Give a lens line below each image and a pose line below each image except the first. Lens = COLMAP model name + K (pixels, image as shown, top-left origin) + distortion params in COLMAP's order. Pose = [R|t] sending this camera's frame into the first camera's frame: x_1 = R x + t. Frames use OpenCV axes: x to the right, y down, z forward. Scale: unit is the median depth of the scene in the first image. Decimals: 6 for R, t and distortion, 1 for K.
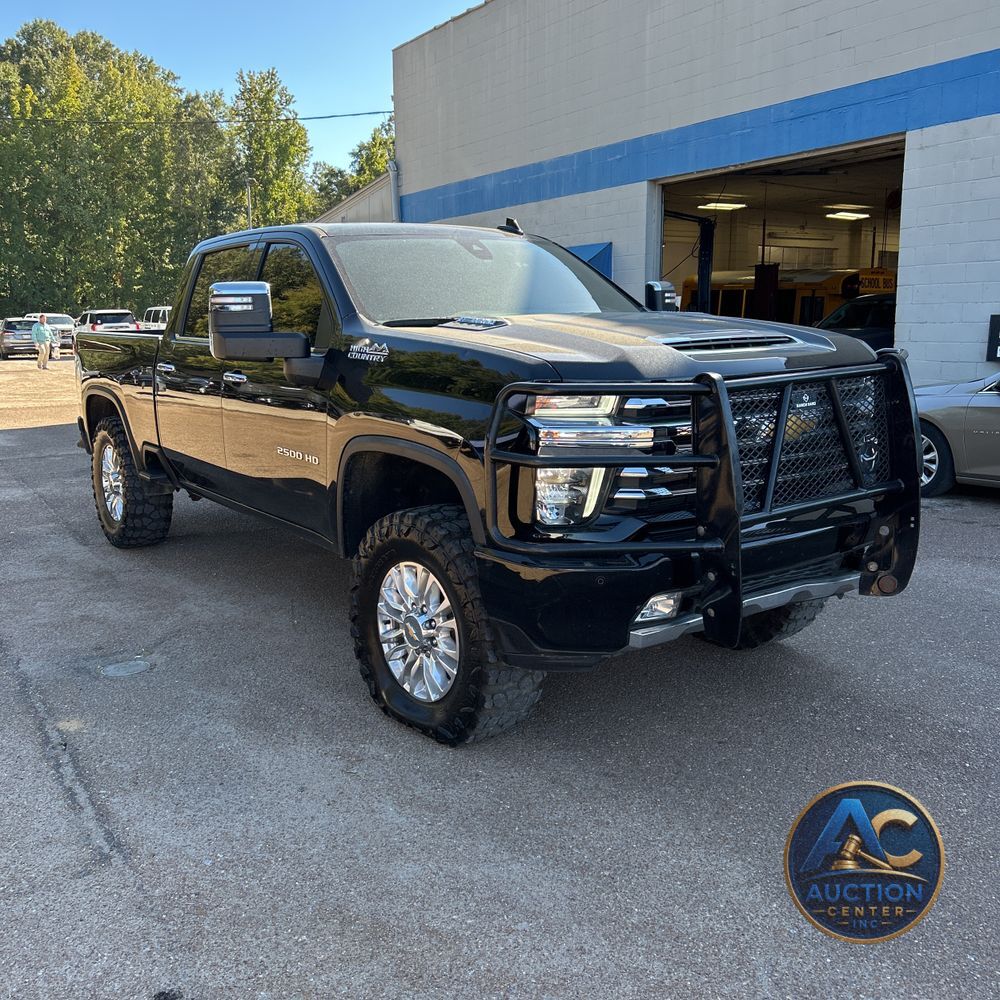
lens RADIAL K [[995.0, 0, 500.0], [0, 995.0, 500.0], [0, 0, 1]] dist [0.068417, -0.089047]
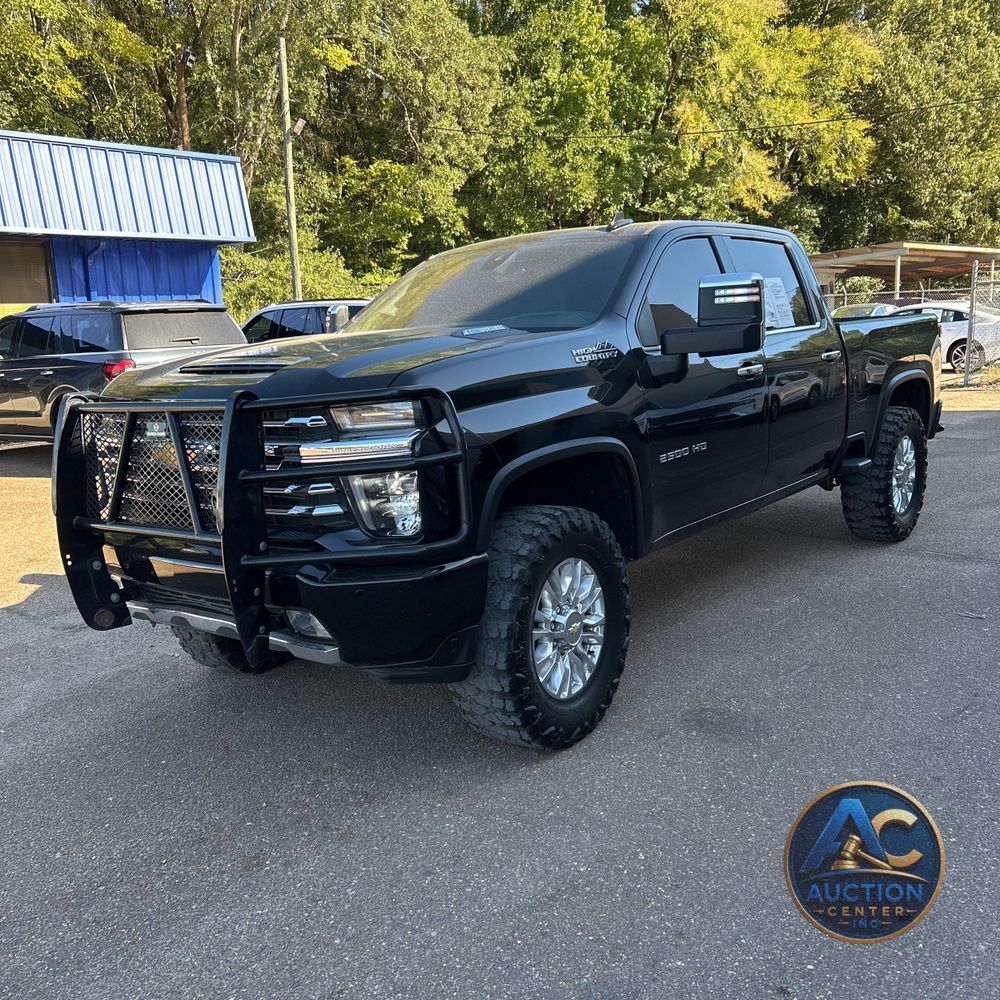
lens RADIAL K [[1016.6, 0, 500.0], [0, 1016.6, 500.0], [0, 0, 1]] dist [0.027479, -0.015828]
pose [[0.281336, 0.163972, -0.945496, 0.332813], [-0.131607, 0.982576, 0.131242, -0.050351], [0.950542, 0.087511, 0.298013, 0.241974]]
